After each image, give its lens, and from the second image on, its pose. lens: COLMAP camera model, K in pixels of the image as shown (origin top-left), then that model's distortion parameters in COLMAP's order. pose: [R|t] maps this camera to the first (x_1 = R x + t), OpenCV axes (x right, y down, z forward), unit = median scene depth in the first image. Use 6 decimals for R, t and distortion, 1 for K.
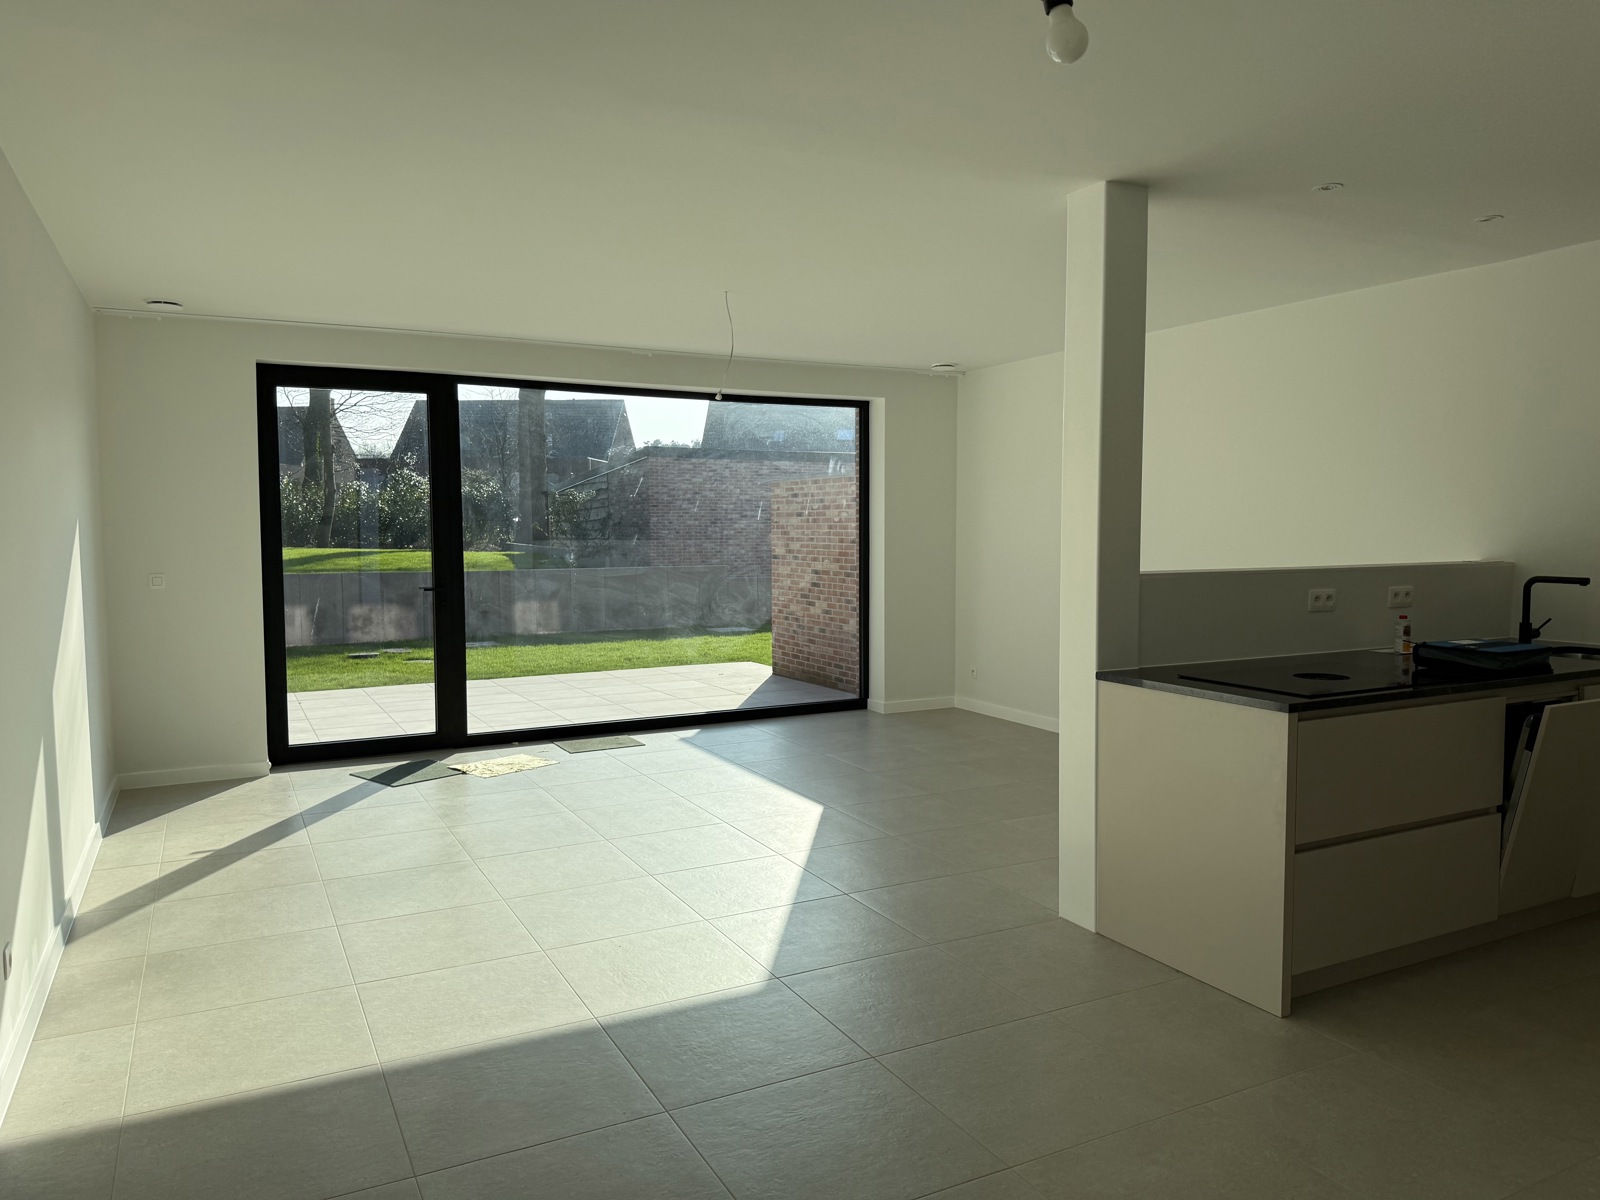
lens RADIAL K [[1116.8, 0, 821.0], [0, 1116.8, 605.3], [0, 0, 1]] dist [0.160594, -0.257884]
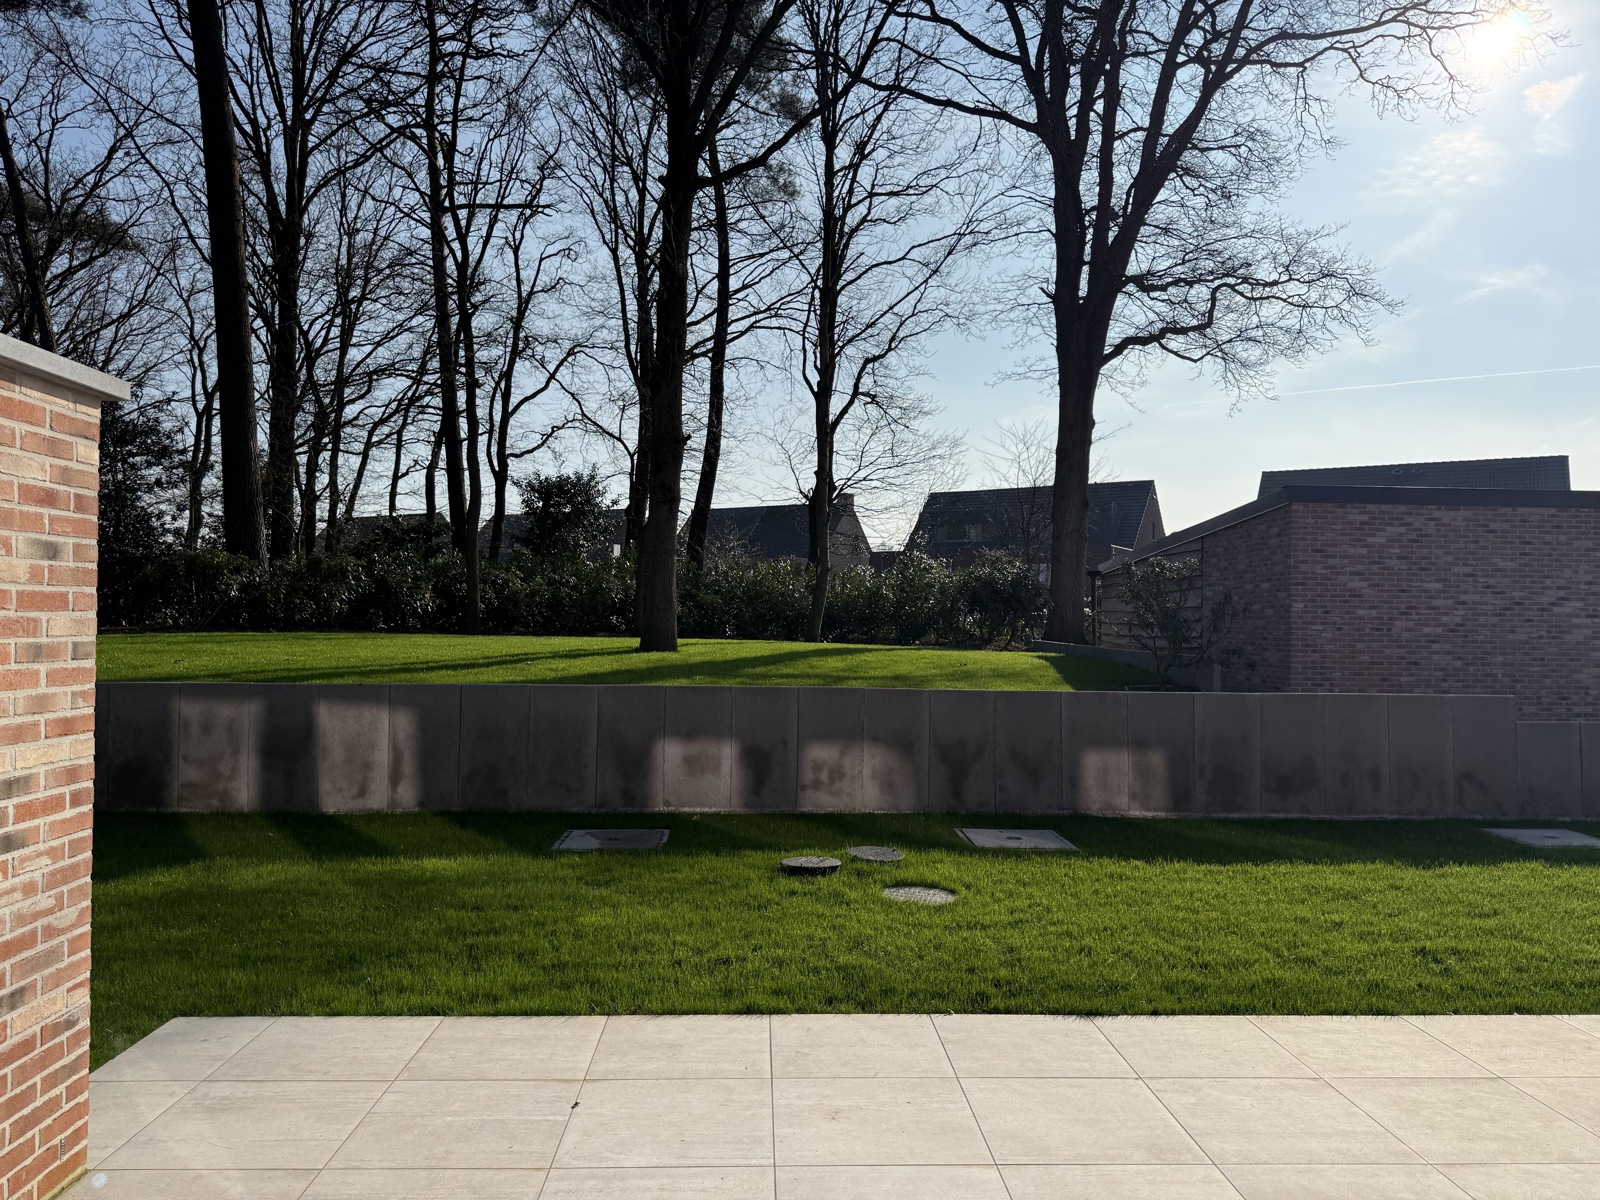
lens RADIAL K [[1115.7, 0, 800.0], [0, 1115.7, 600.0], [0, 0, 1]] dist [0.109753, -0.151618]
pose [[0.899049, 0.007990, -0.437774, -0.222785], [-0.048588, 0.995479, -0.081614, -0.032790], [0.435143, 0.094646, 0.895373, 0.628387]]
